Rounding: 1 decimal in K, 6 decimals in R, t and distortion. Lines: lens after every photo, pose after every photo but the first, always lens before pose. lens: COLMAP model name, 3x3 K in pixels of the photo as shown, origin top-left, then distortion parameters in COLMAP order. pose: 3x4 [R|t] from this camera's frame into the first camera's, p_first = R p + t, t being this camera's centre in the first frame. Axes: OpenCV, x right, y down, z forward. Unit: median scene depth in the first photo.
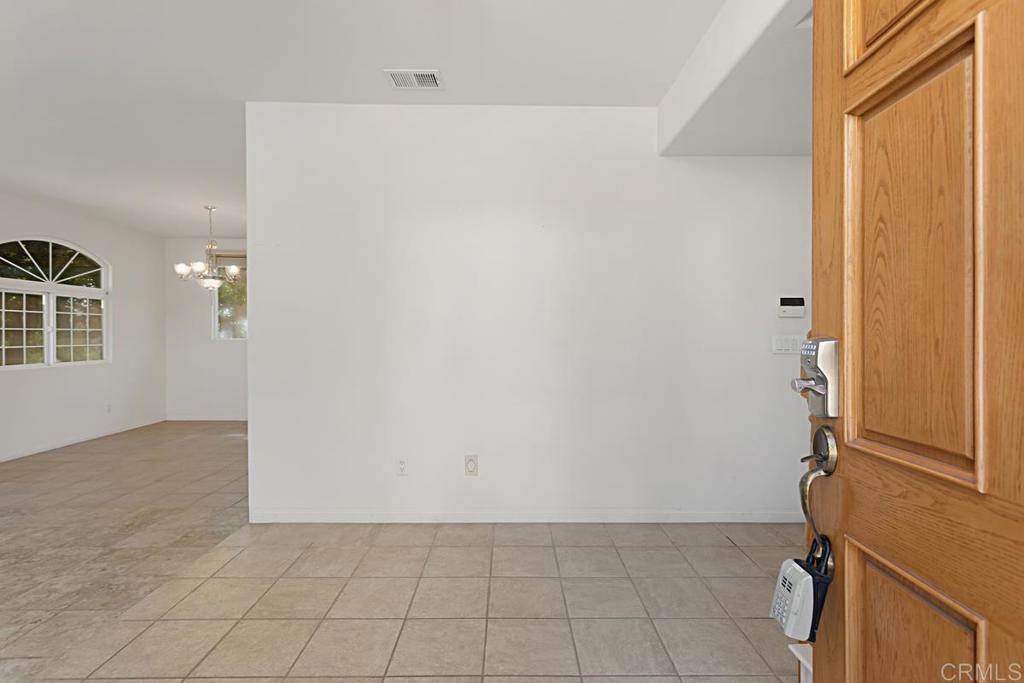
lens RADIAL K [[486.1, 0, 509.2], [0, 486.1, 339.5], [0, 0, 1]] dist [0.003884, 0.000578]
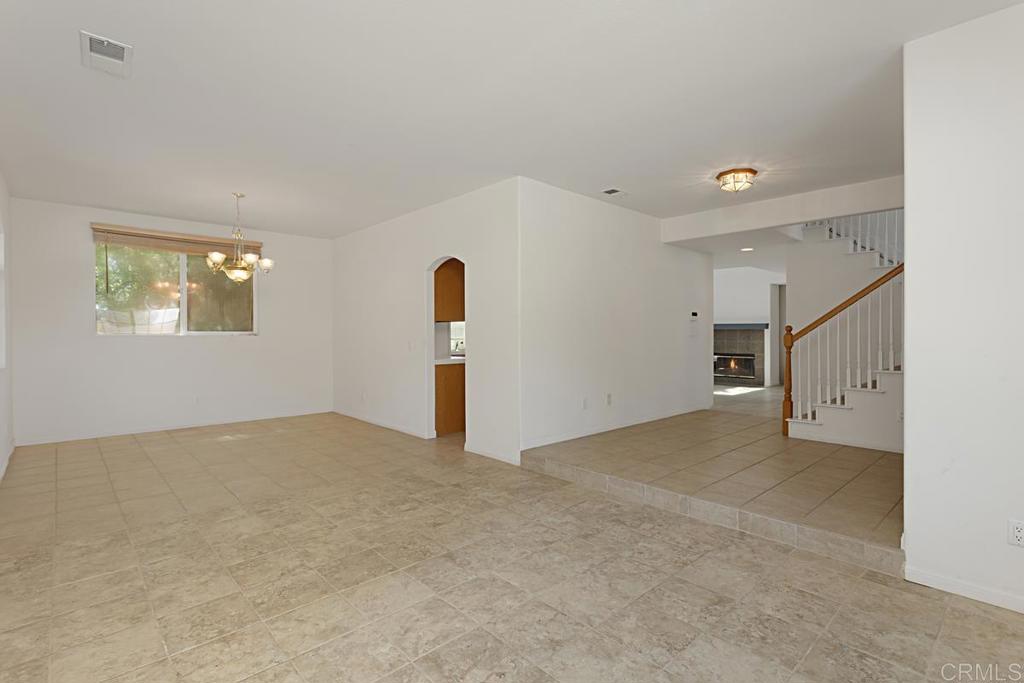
lens RADIAL K [[486.1, 0, 509.2], [0, 486.1, 339.5], [0, 0, 1]] dist [0.003884, 0.000578]
pose [[0.737157, -0.014557, 0.675565, -1.314075], [0.008765, 0.999890, 0.011981, 0.006485], [-0.675665, -0.002910, 0.737203, -0.089907]]
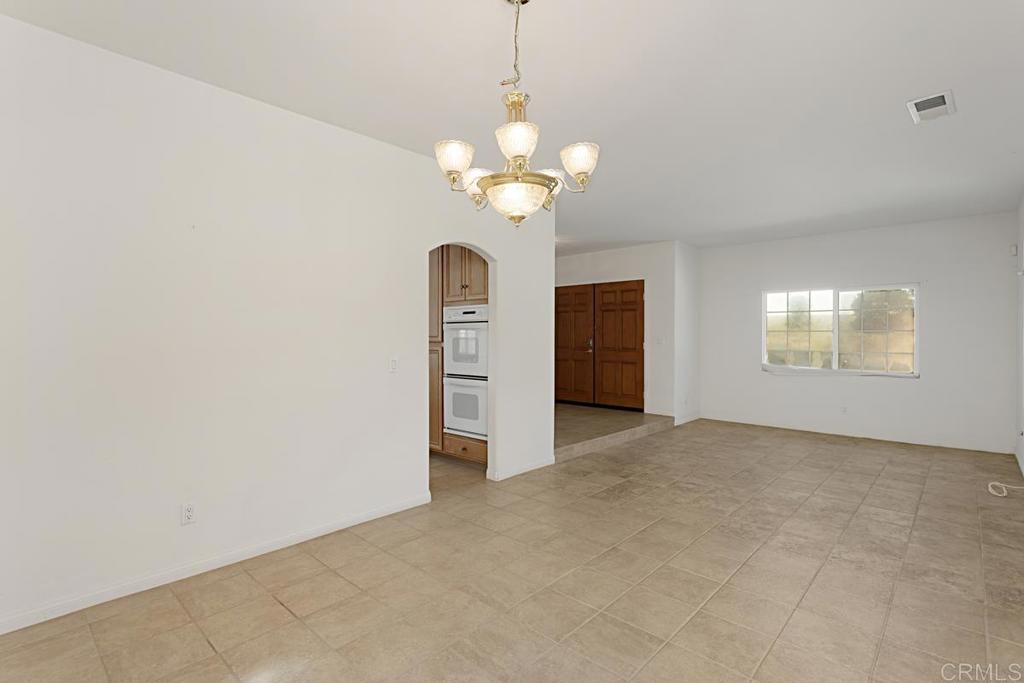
lens RADIAL K [[486.1, 0, 509.2], [0, 486.1, 339.5], [0, 0, 1]] dist [0.003884, 0.000578]
pose [[-0.727791, -0.008020, 0.685752, -1.309641], [-0.000223, 0.999934, 0.011458, -0.022768], [-0.685799, 0.008187, -0.727745, 1.937793]]
